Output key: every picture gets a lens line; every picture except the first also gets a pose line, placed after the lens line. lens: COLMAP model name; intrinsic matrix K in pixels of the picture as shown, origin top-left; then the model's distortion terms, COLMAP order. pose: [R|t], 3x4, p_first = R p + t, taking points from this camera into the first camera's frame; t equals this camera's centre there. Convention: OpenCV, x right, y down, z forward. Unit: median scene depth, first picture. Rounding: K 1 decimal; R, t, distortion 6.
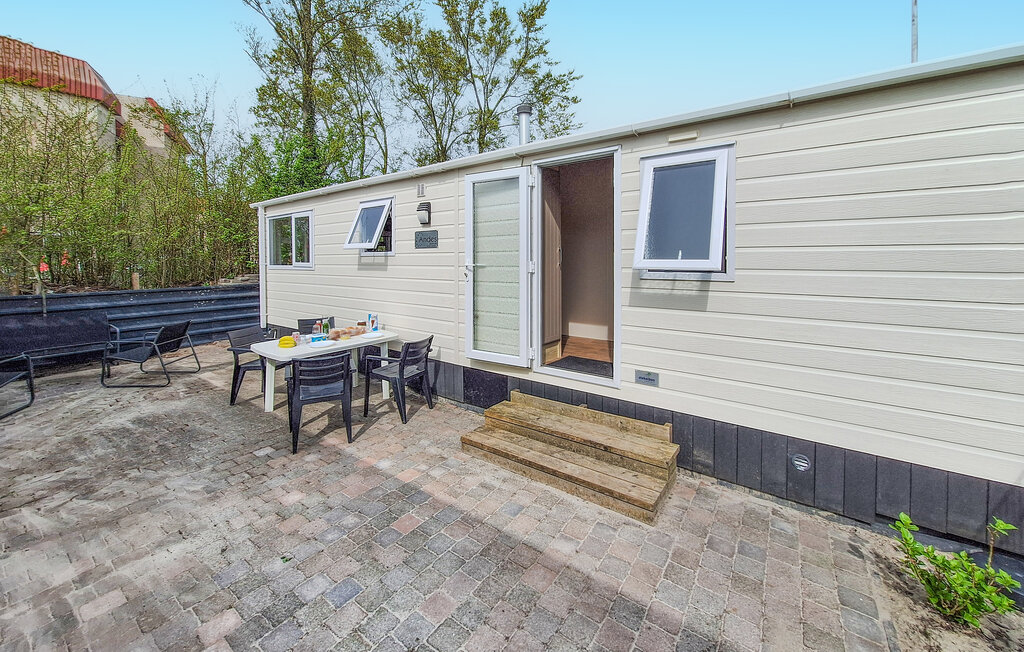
lens RADIAL K [[383.8, 0, 512.0], [0, 383.8, 326.0], [0, 0, 1]] dist [-0.000578, -0.000130]
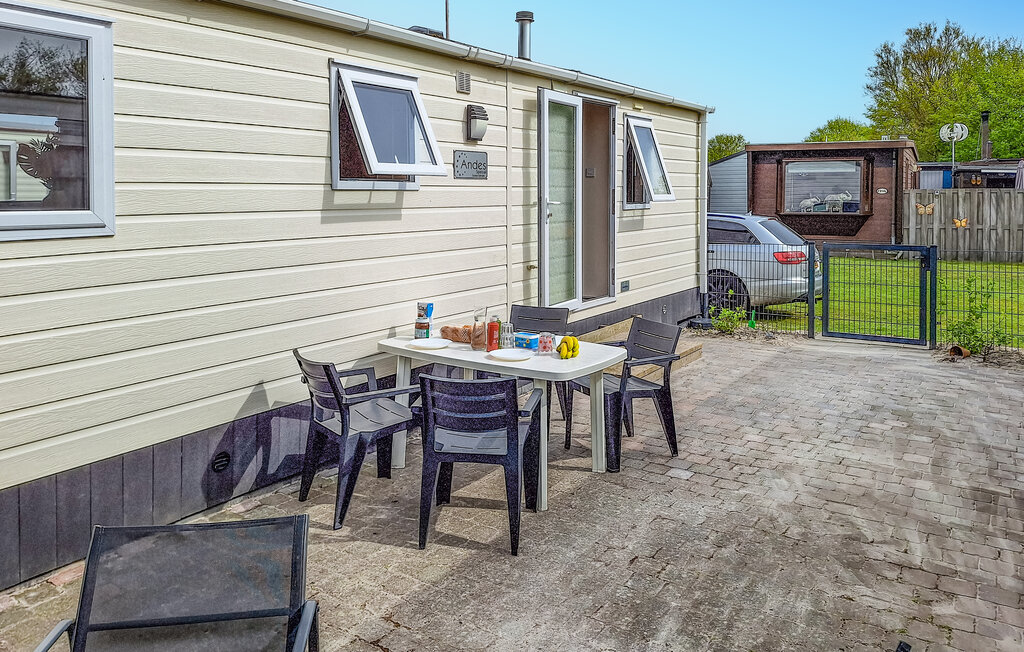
lens RADIAL K [[696.5, 0, 512.0], [0, 696.5, 326.0], [0, 0, 1]] dist [-0.008407, -0.002705]
pose [[0.001056, -0.177906, 0.984047, -1.447661], [0.186868, 0.966749, 0.174578, -0.158267], [-0.982385, 0.183702, 0.034265, 0.956262]]
